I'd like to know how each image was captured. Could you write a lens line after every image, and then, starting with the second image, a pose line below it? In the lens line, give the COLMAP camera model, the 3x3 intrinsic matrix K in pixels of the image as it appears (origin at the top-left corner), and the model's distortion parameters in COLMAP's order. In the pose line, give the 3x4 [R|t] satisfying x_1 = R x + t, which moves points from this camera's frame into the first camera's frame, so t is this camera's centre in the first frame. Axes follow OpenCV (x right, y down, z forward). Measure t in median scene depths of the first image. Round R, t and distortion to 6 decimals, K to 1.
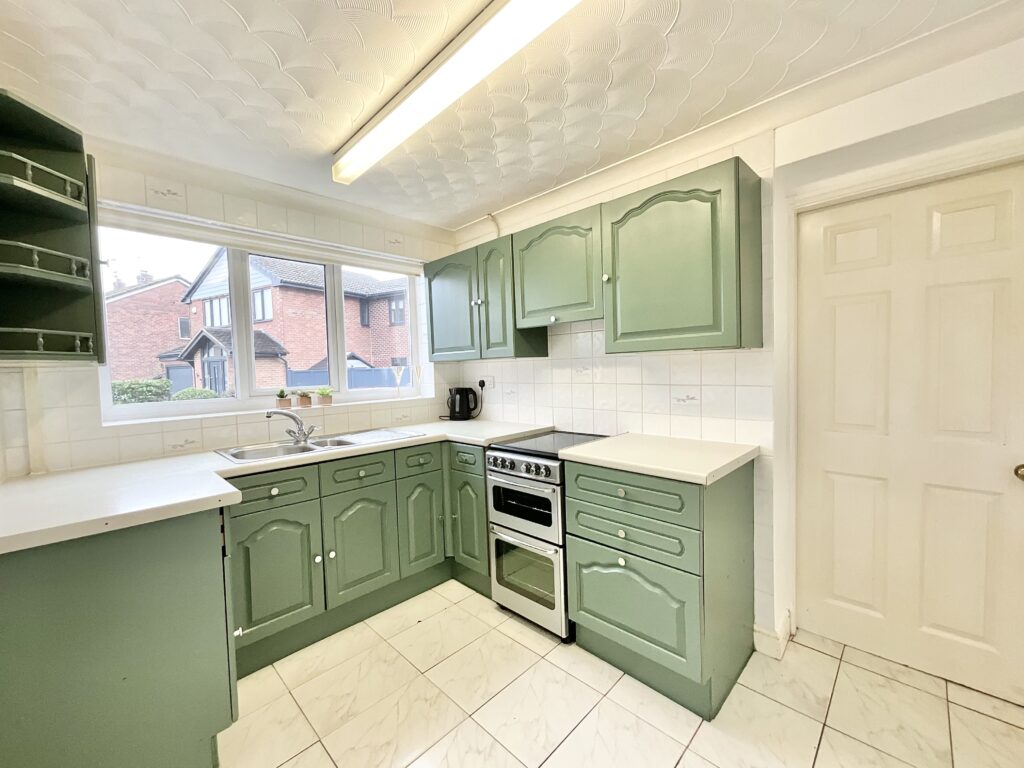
lens RADIAL K [[415.6, 0, 508.6], [0, 415.6, 380.1], [0, 0, 1]] dist [-0.003116, 0.001143]
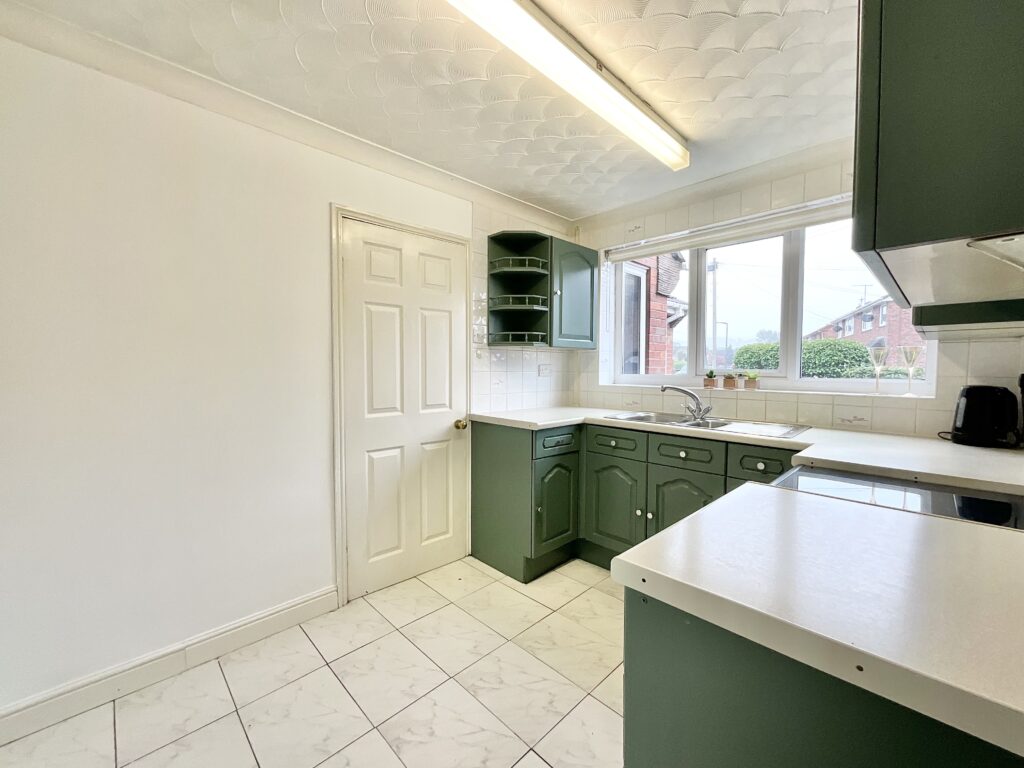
lens RADIAL K [[415.6, 0, 511.8], [0, 415.6, 379.9], [0, 0, 1]] dist [-0.003116, 0.001143]
pose [[-0.020408, 0.063611, -0.997766, 0.579798], [-0.034707, 0.997327, 0.064293, -0.004576], [0.999189, 0.035941, -0.018145, 0.539211]]
